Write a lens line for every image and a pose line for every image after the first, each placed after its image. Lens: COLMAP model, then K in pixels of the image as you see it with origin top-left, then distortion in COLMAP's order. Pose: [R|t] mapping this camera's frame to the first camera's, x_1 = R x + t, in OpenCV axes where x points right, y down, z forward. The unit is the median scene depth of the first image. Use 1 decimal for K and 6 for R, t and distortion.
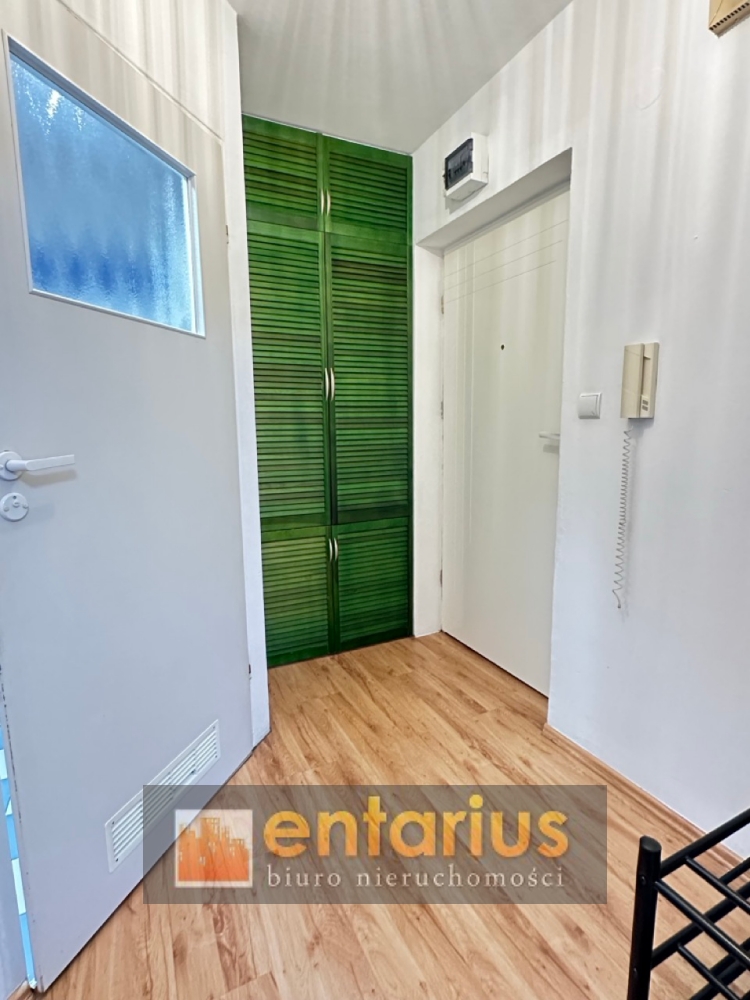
lens RADIAL K [[495.1, 0, 376.8], [0, 495.1, 501.0], [0, 0, 1]] dist [-0.005449, 0.001538]
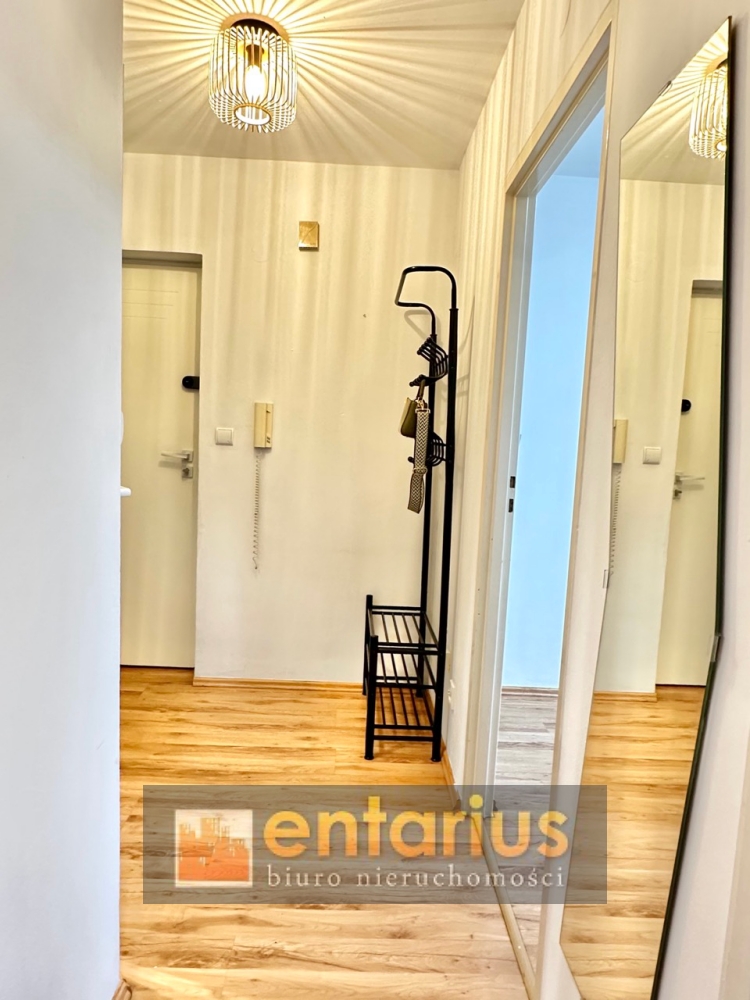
lens RADIAL K [[576.2, 0, 367.0], [0, 576.2, 500.7], [0, 0, 1]] dist [-0.003614, 0.000216]
pose [[0.432868, -0.059348, 0.899502, -0.960522], [0.081752, 0.996303, 0.026393, -0.014064], [-0.897743, 0.062111, 0.436119, -0.109957]]
